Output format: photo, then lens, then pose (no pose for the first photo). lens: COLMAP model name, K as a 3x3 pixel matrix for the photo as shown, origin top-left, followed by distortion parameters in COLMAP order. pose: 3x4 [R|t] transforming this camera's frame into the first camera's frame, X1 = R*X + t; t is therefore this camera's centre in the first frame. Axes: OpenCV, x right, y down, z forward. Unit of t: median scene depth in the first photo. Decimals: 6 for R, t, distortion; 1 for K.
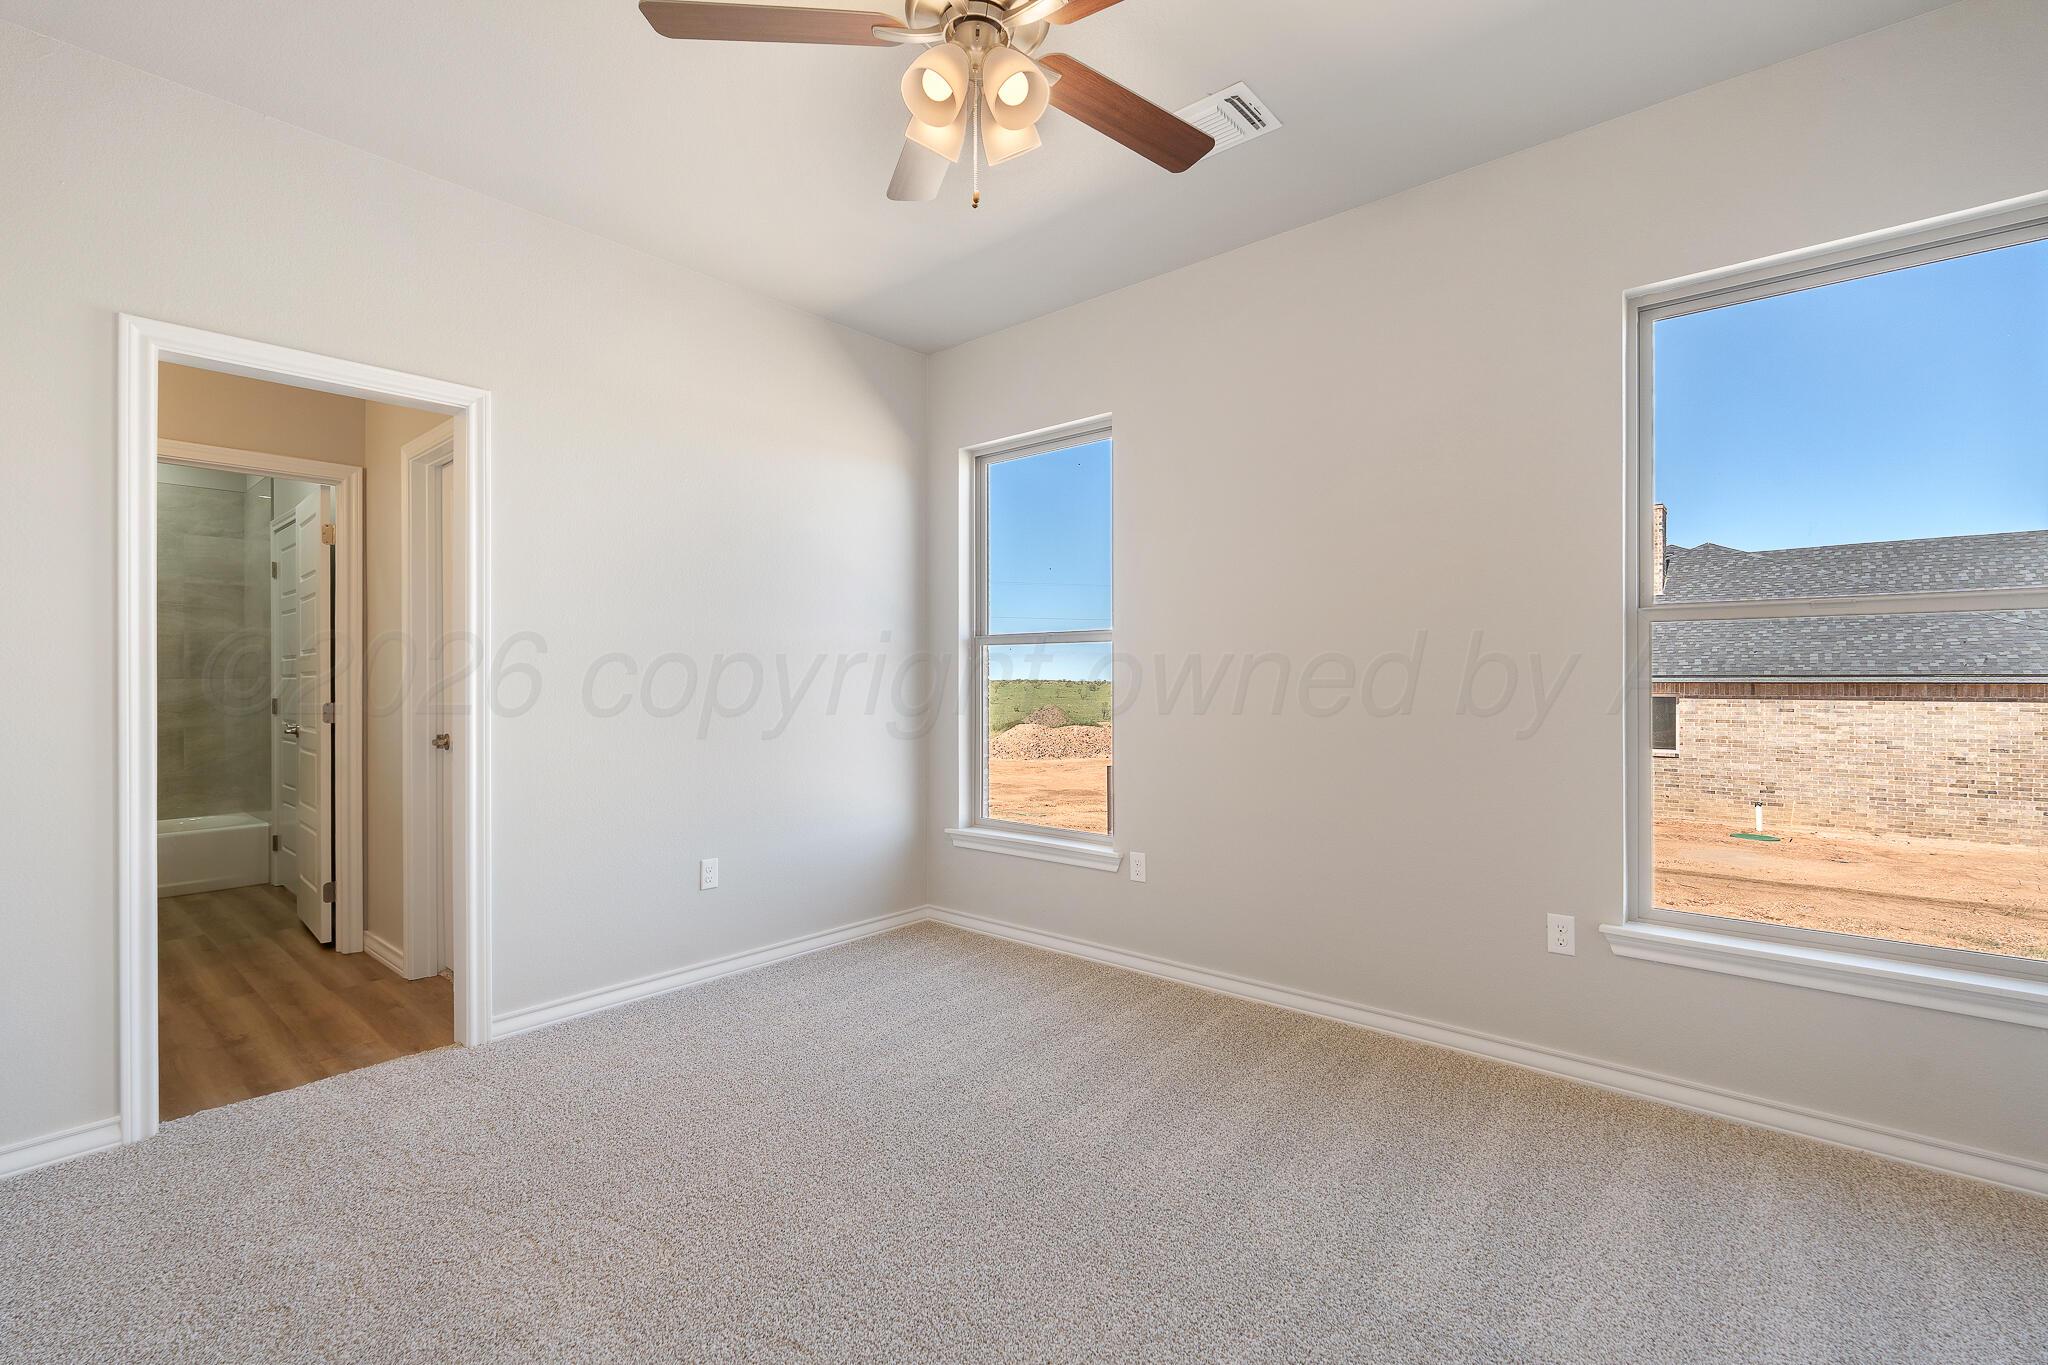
lens RADIAL K [[898.5, 0, 1045.3], [0, 898.5, 677.3], [0, 0, 1]] dist [-0.004668, 0.001027]
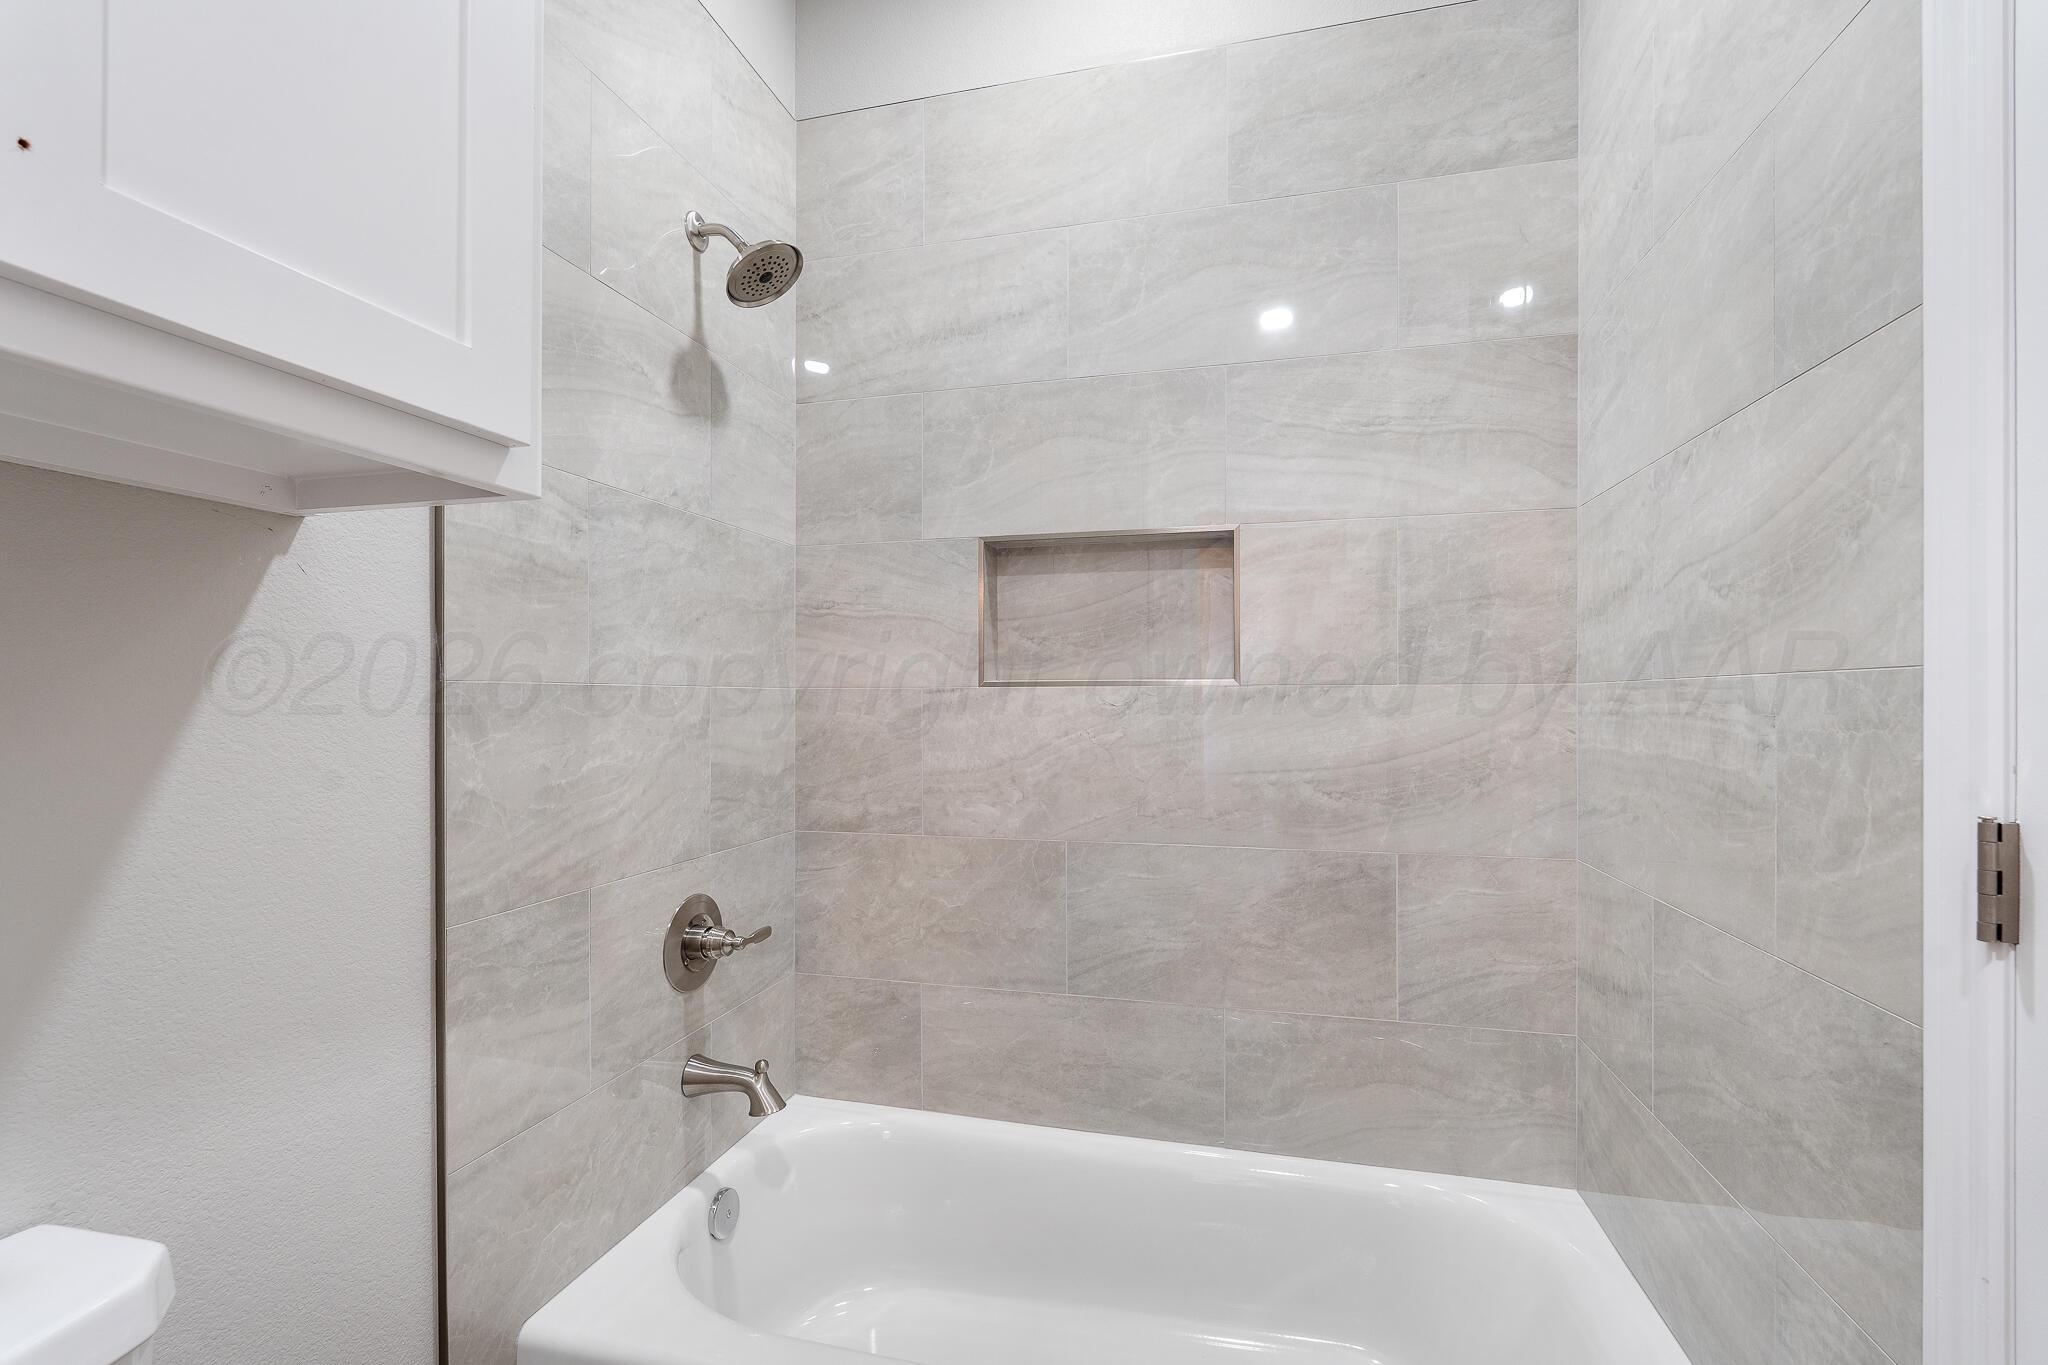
lens RADIAL K [[898.5, 0, 1025.4], [0, 898.5, 704.1], [0, 0, 1]] dist [-0.004668, 0.001027]
pose [[0.437734, 0.010784, -0.899040, -0.807725], [0.000813, 0.999923, 0.012390, 0.004609], [0.899104, -0.006155, 0.437691, 0.819080]]
